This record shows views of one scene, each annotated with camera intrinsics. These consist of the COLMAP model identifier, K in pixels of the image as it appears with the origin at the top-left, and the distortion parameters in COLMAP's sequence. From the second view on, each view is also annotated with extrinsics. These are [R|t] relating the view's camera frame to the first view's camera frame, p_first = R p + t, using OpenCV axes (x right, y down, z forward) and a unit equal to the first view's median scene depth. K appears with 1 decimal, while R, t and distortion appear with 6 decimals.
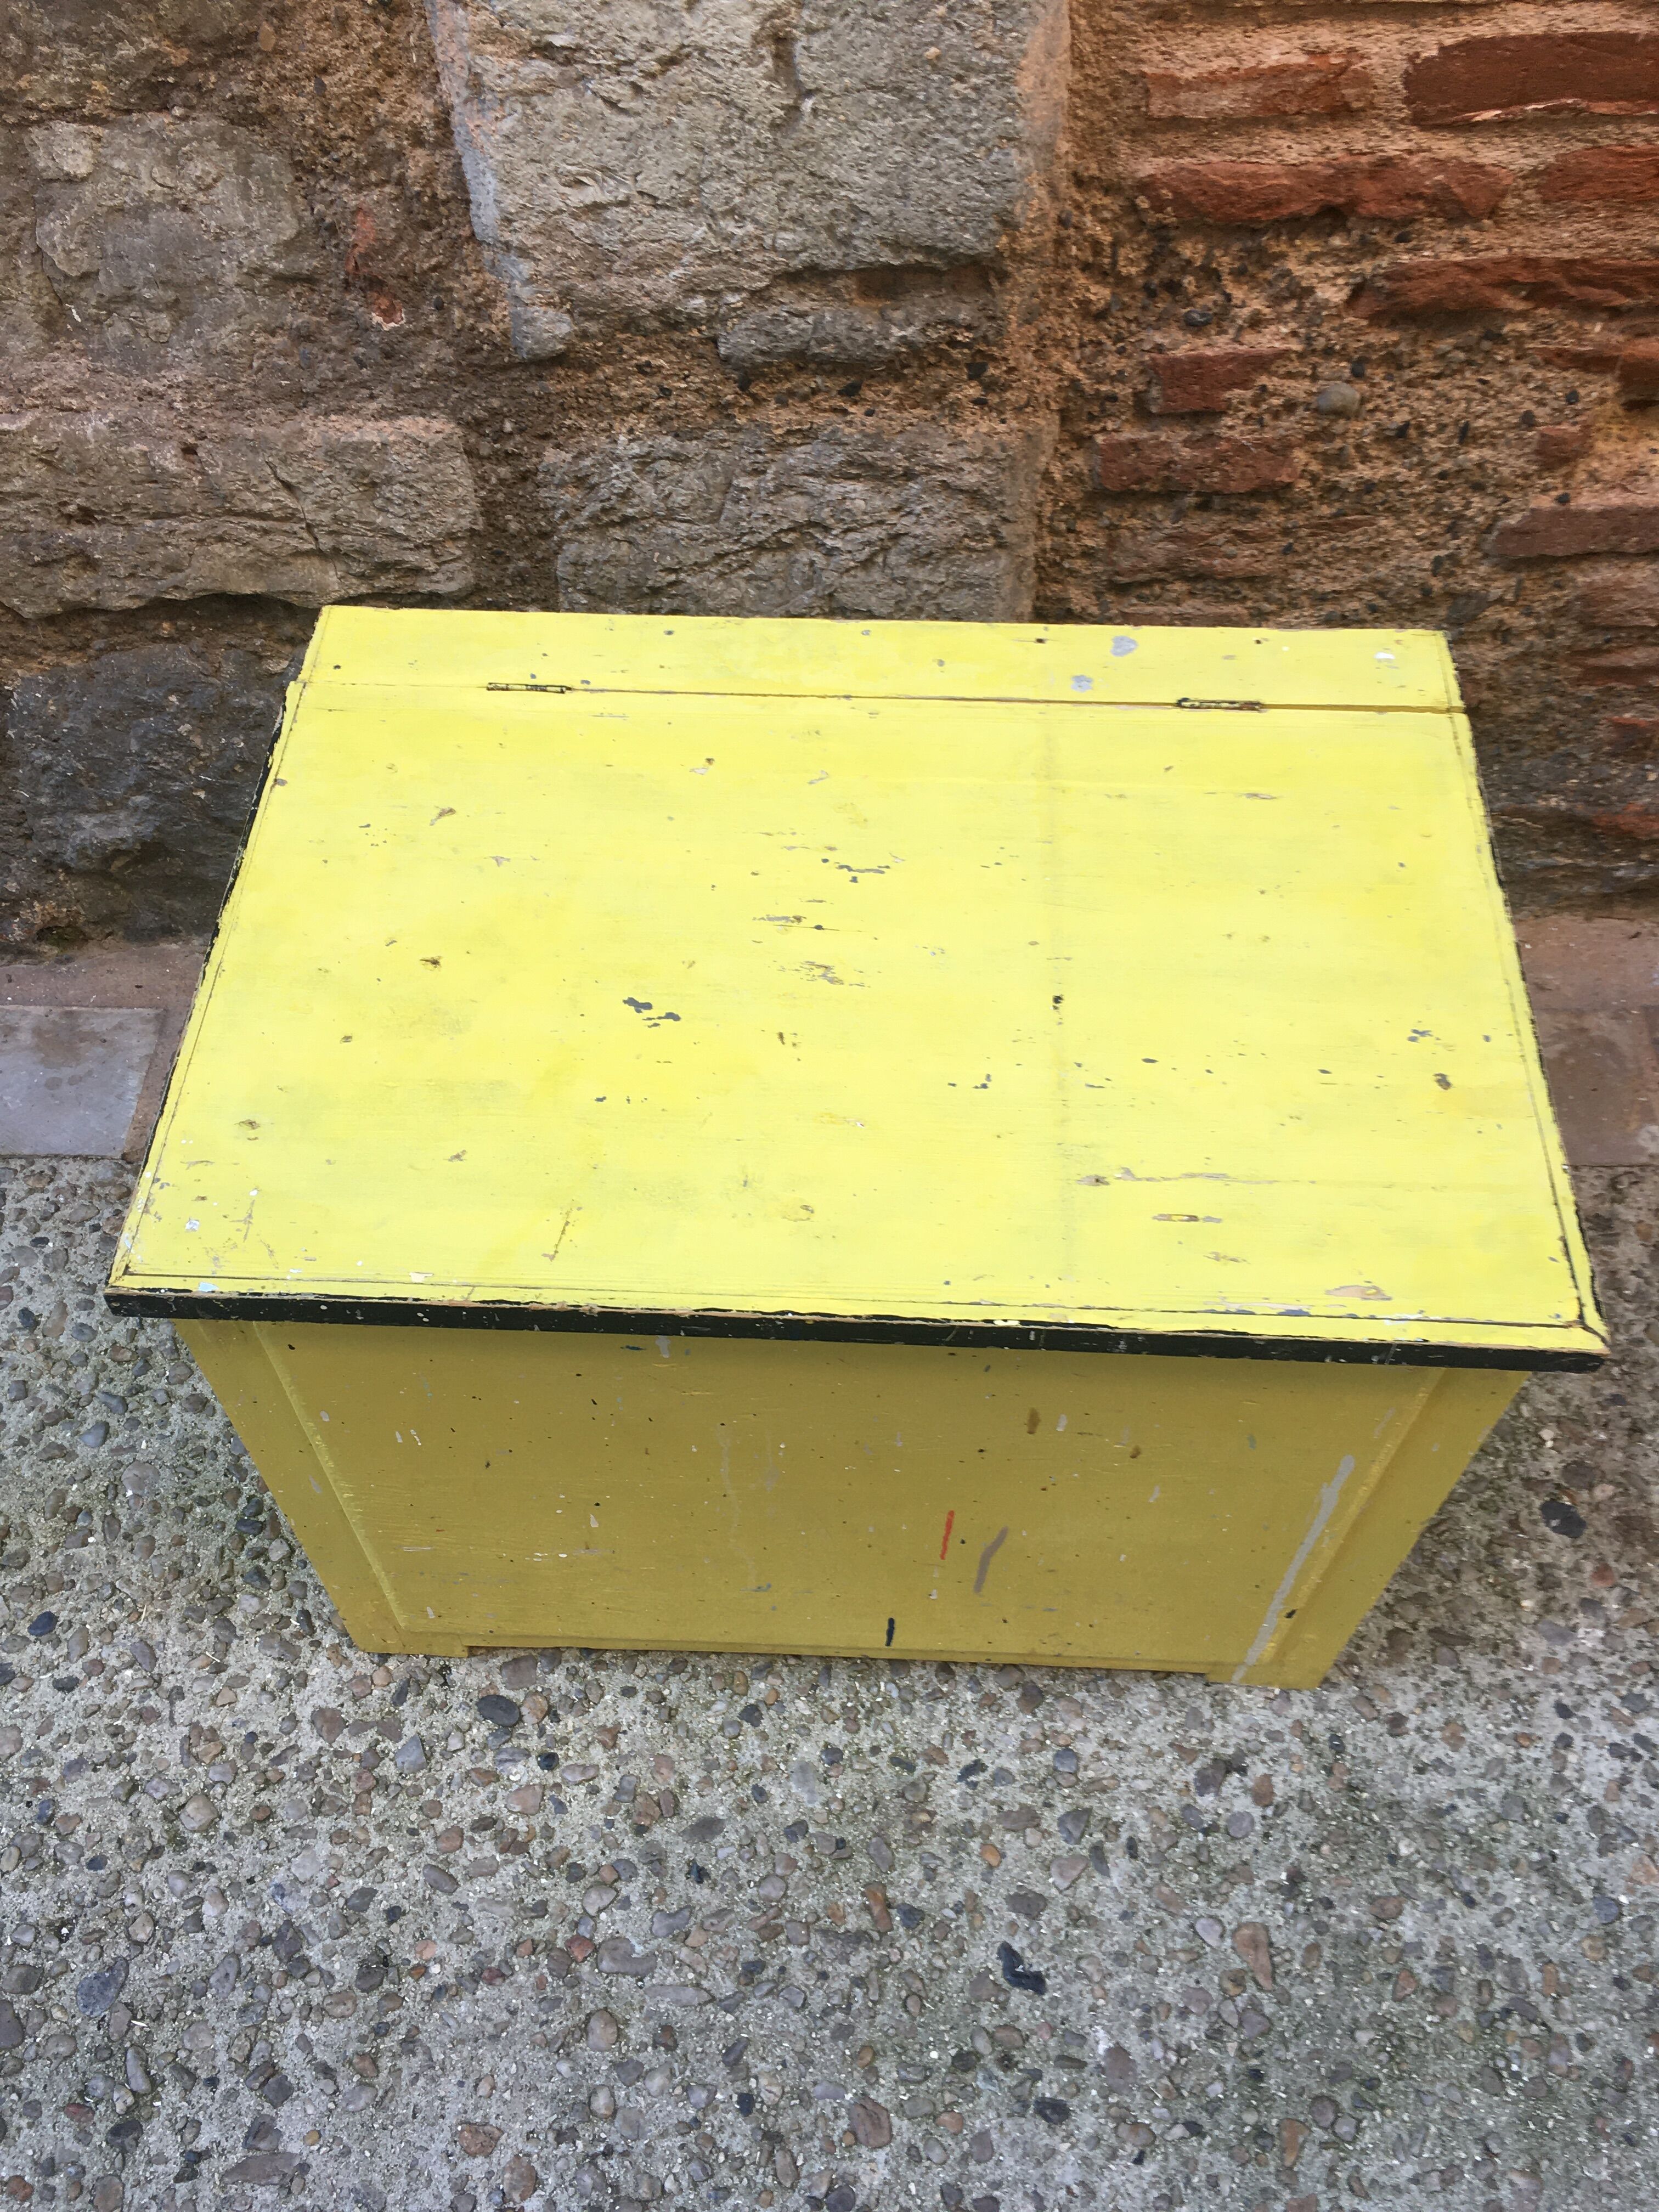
lens RADIAL K [[1906.2, 0, 818.4], [0, 1906.2, 1092.0], [0, 0, 1]] dist [0.079456, -0.128297]
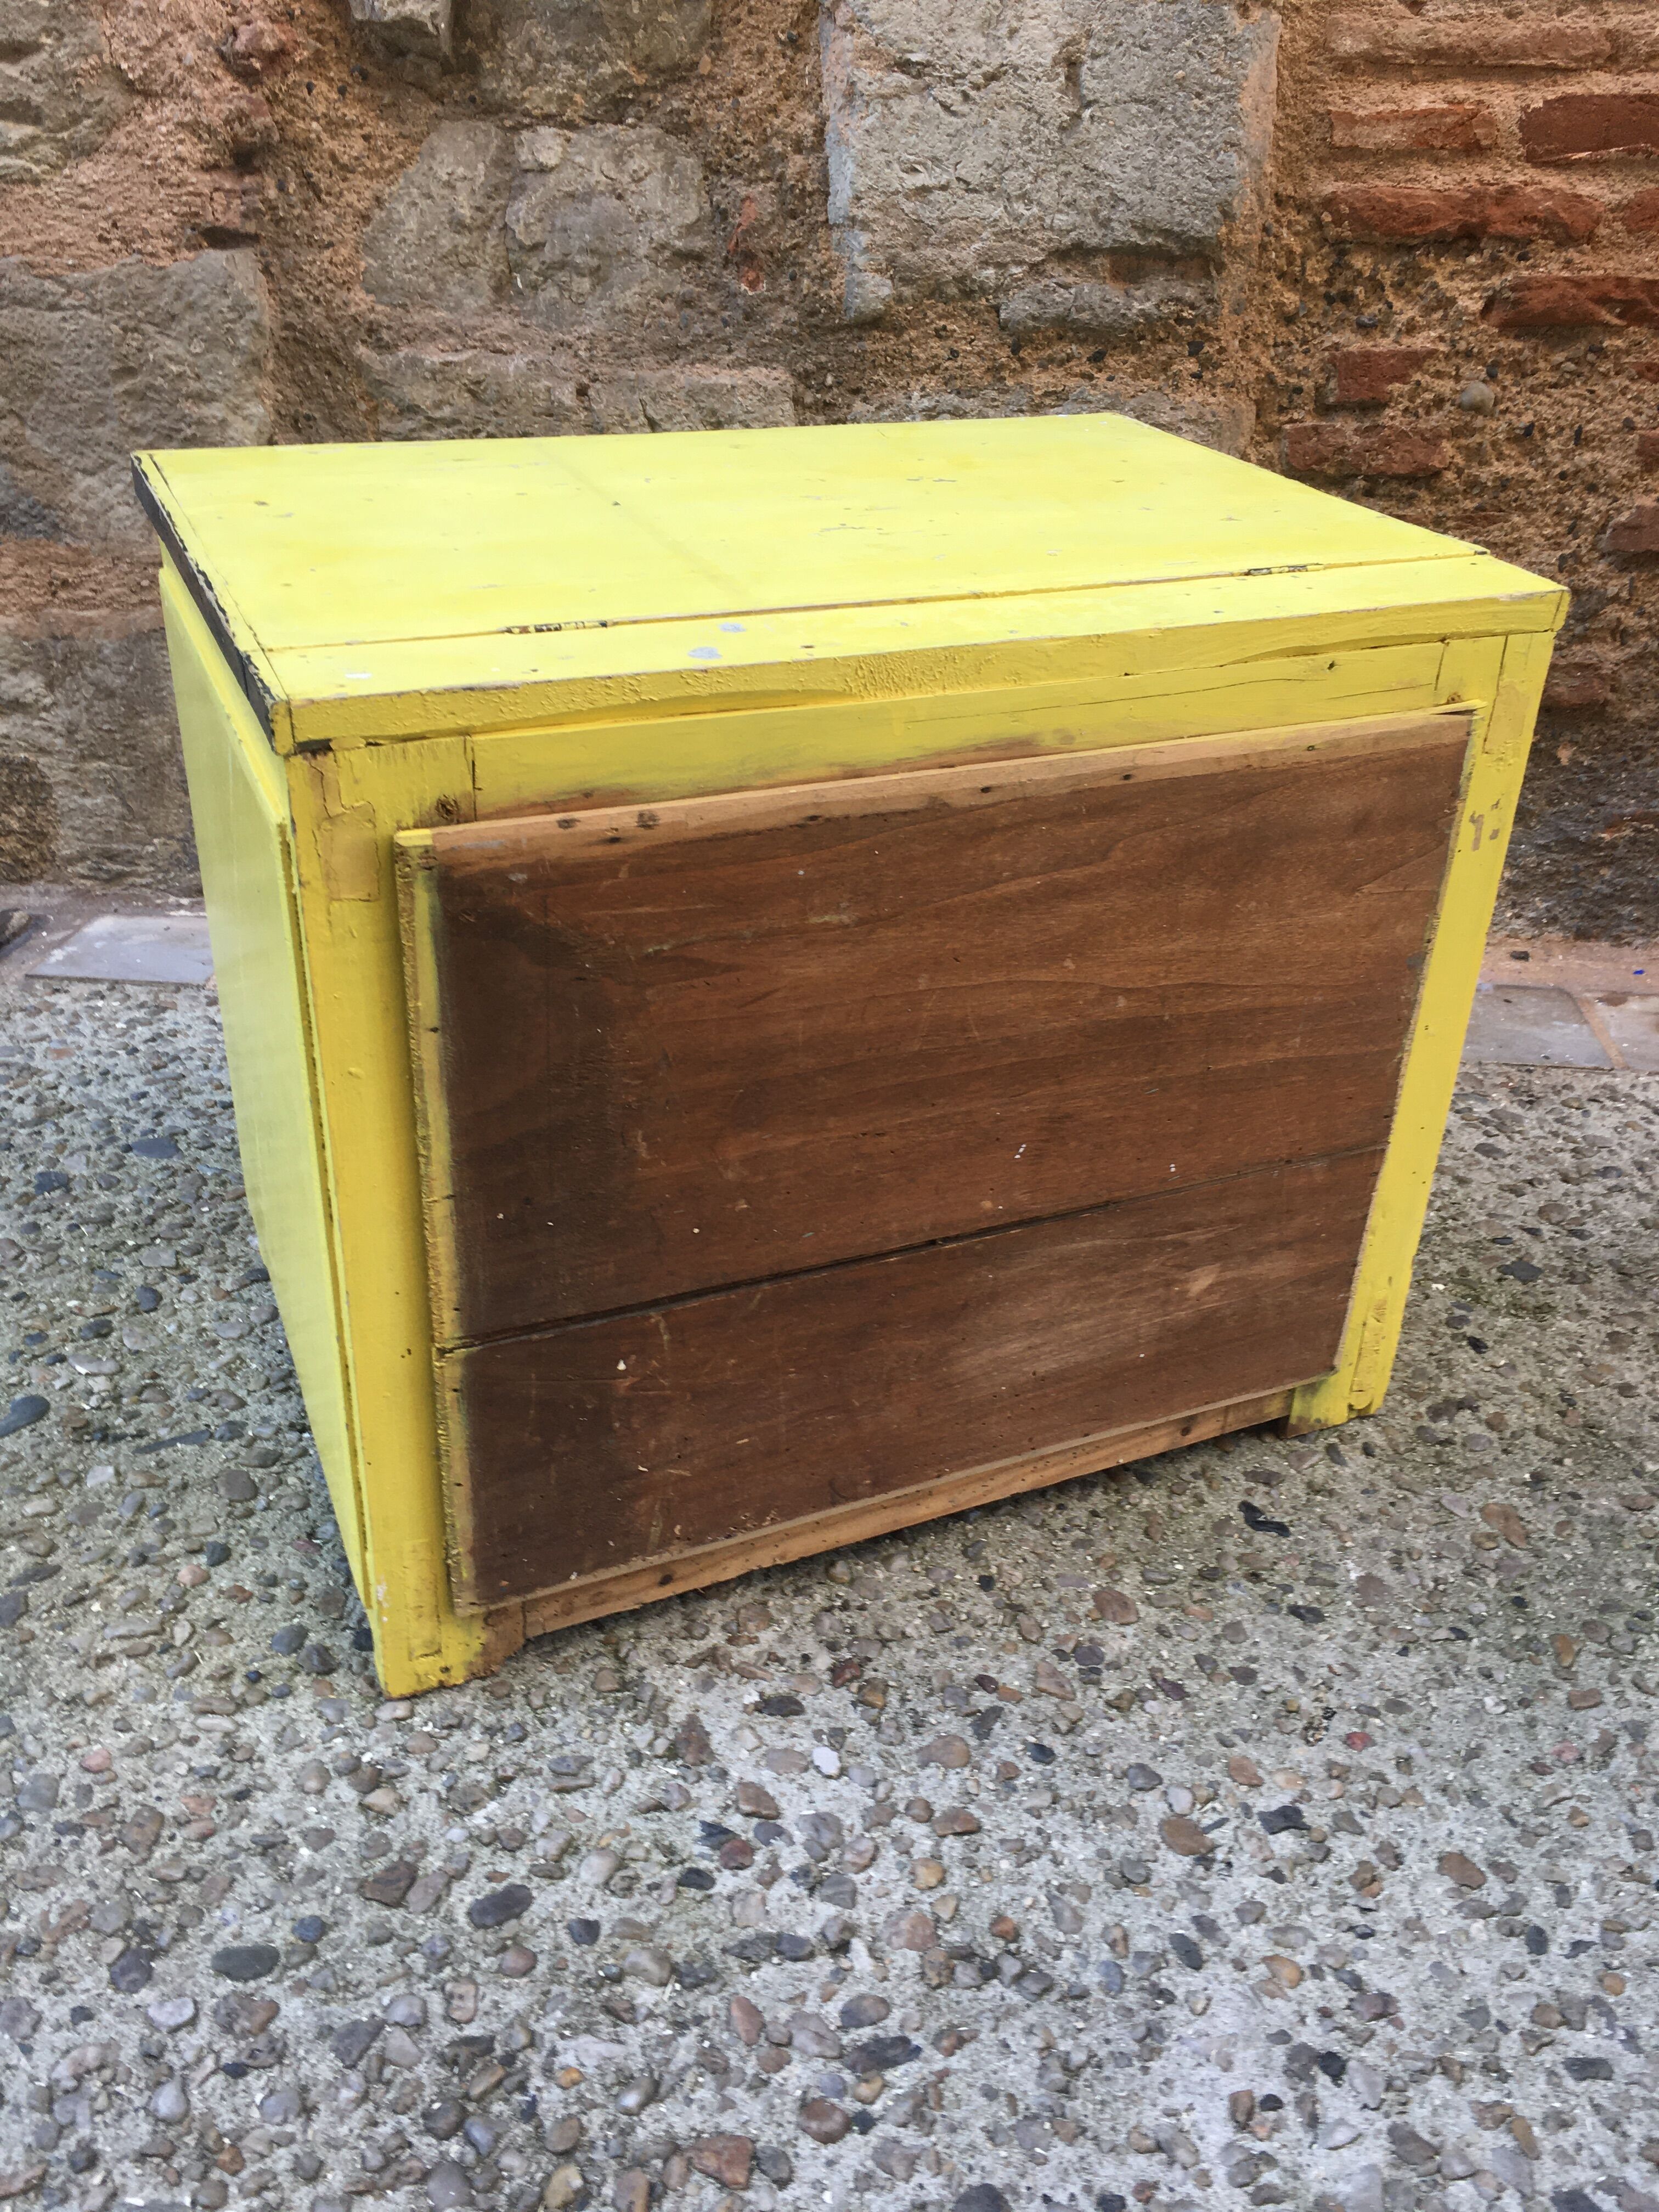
lens RADIAL K [[1906.2, 0, 808.2], [0, 1906.2, 1090.5], [0, 0, 1]] dist [0.079456, -0.128297]
pose [[0.997088, 0.060279, -0.046709, -0.090719], [-0.074096, 0.910630, -0.406524, 0.651936], [0.018030, 0.408802, 0.912445, 0.014670]]
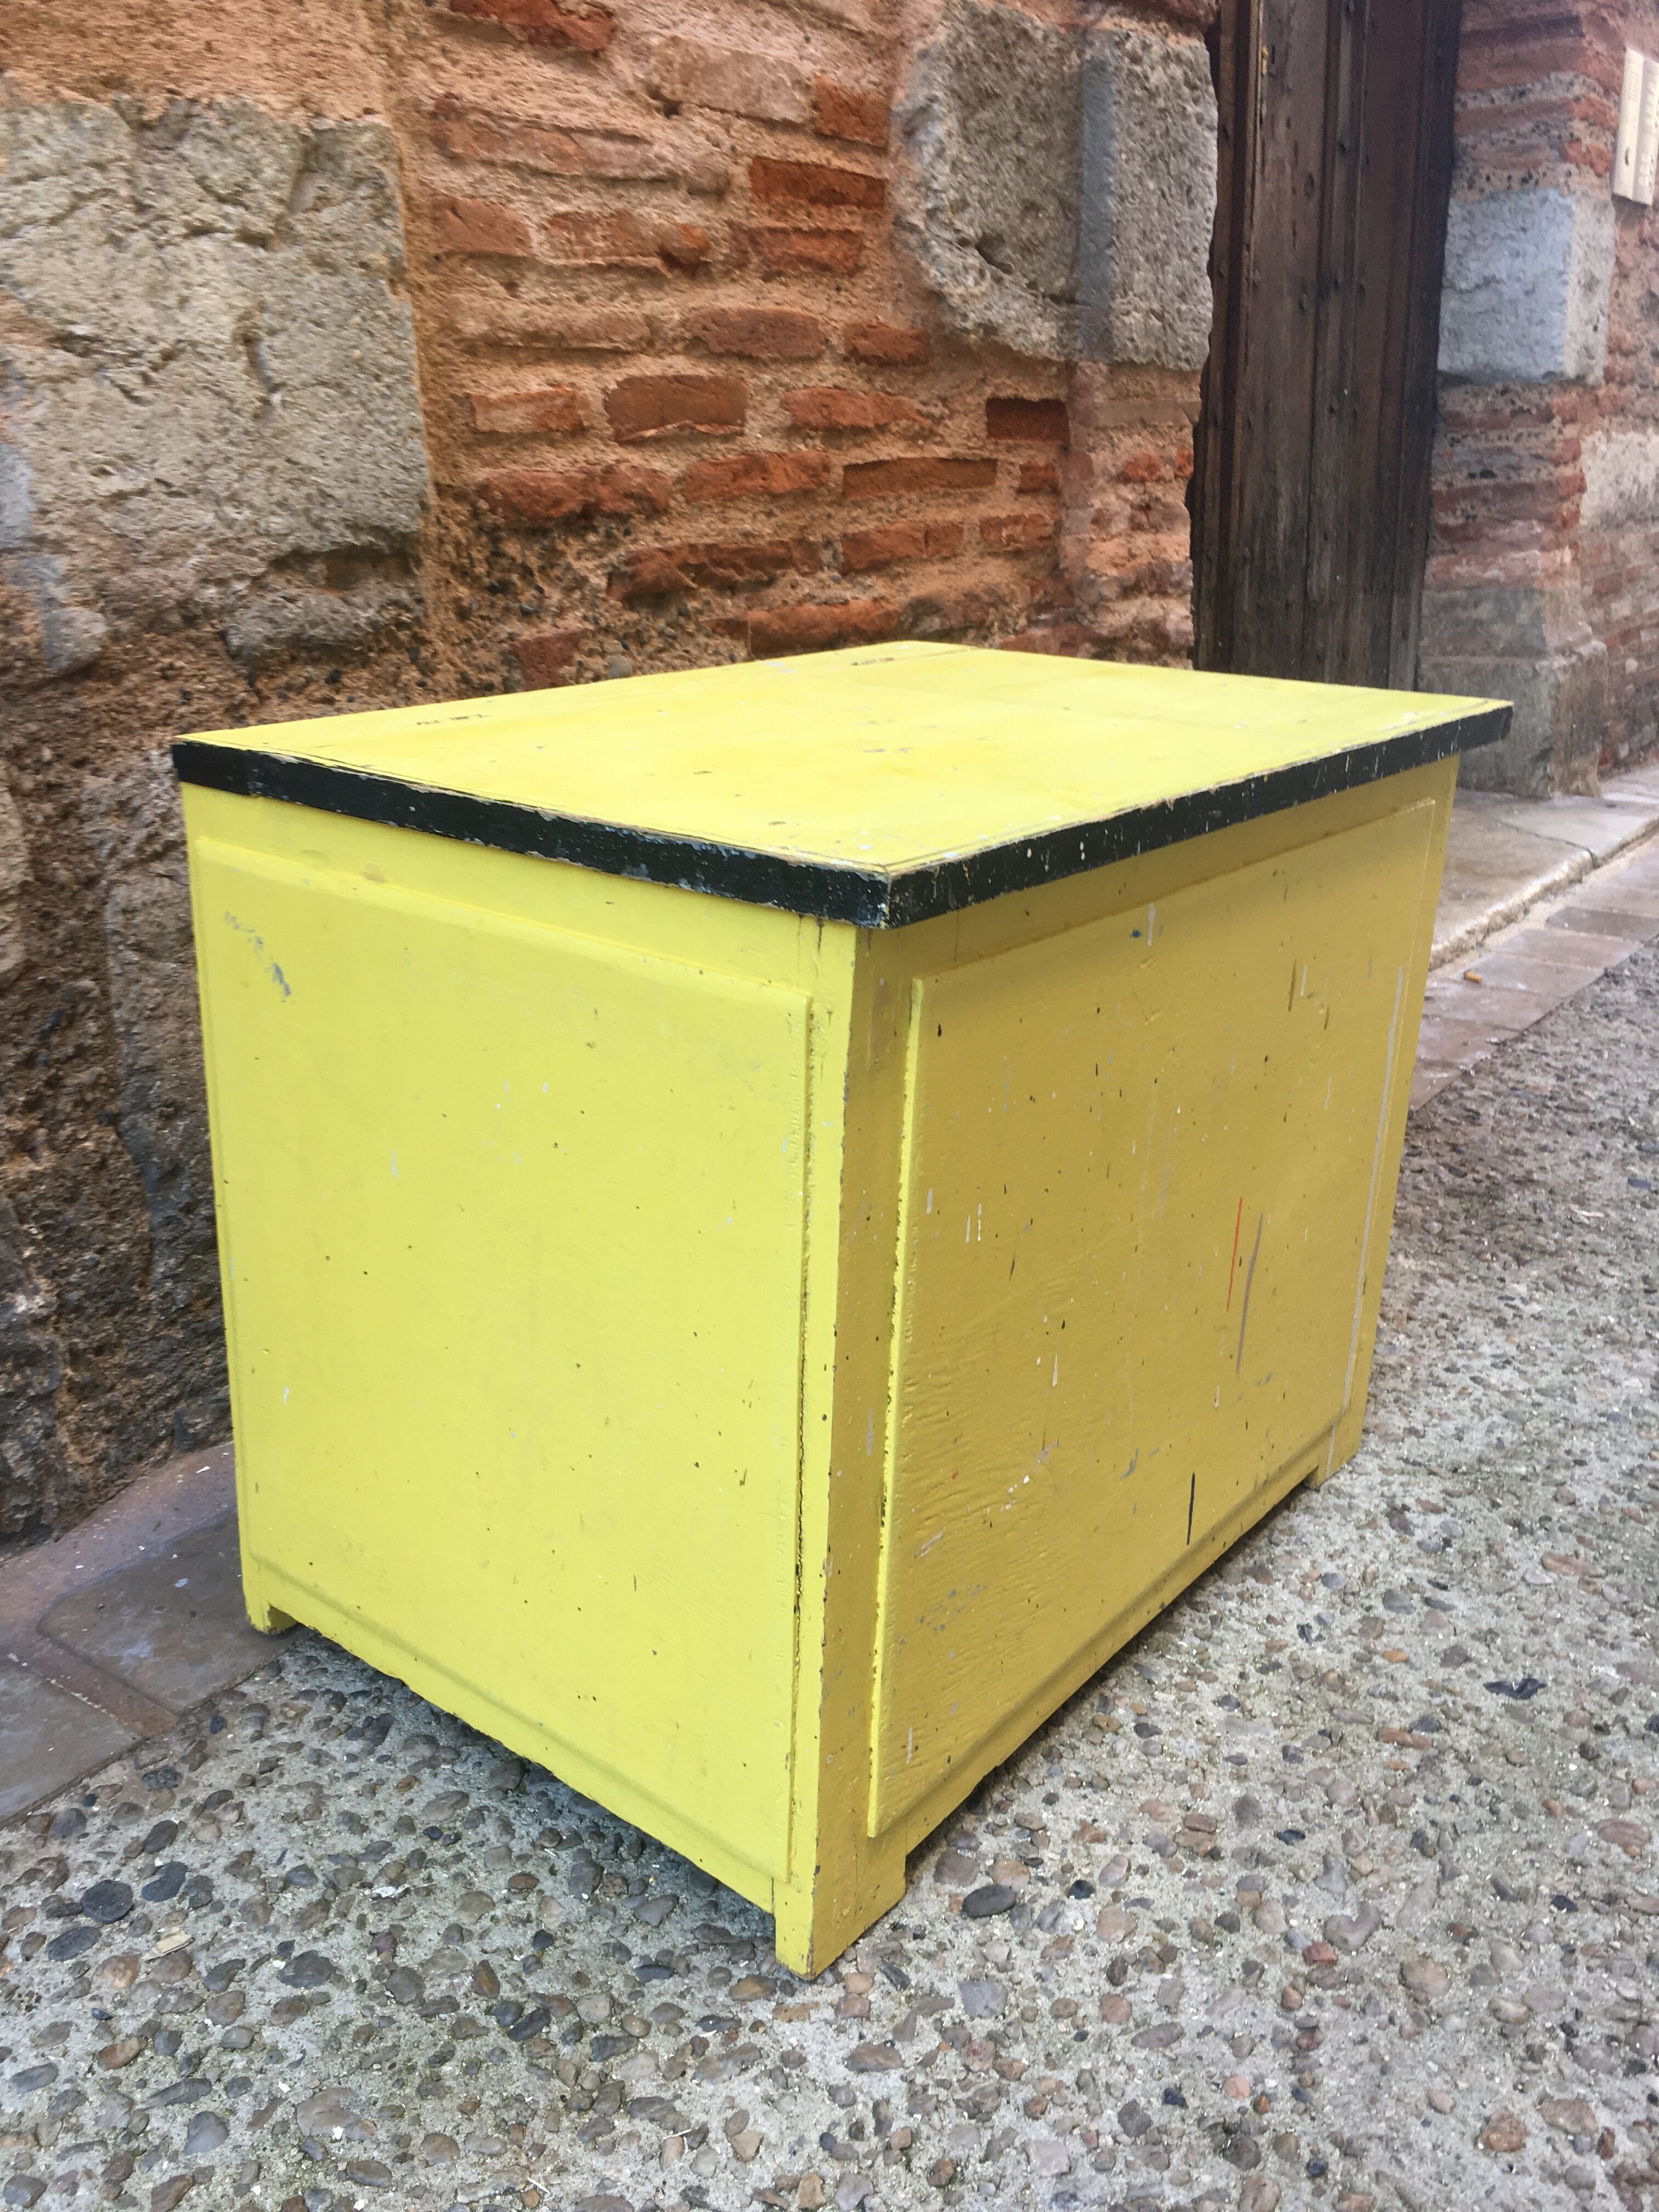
lens RADIAL K [[1906.2, 0, 836.7], [0, 1906.2, 1078.2], [0, 0, 1]] dist [0.079456, -0.128297]
pose [[0.577713, -0.251824, 0.776422, -0.733756], [0.650782, 0.716254, -0.251919, 0.254066], [-0.492676, 0.650819, 0.577672, 0.406409]]
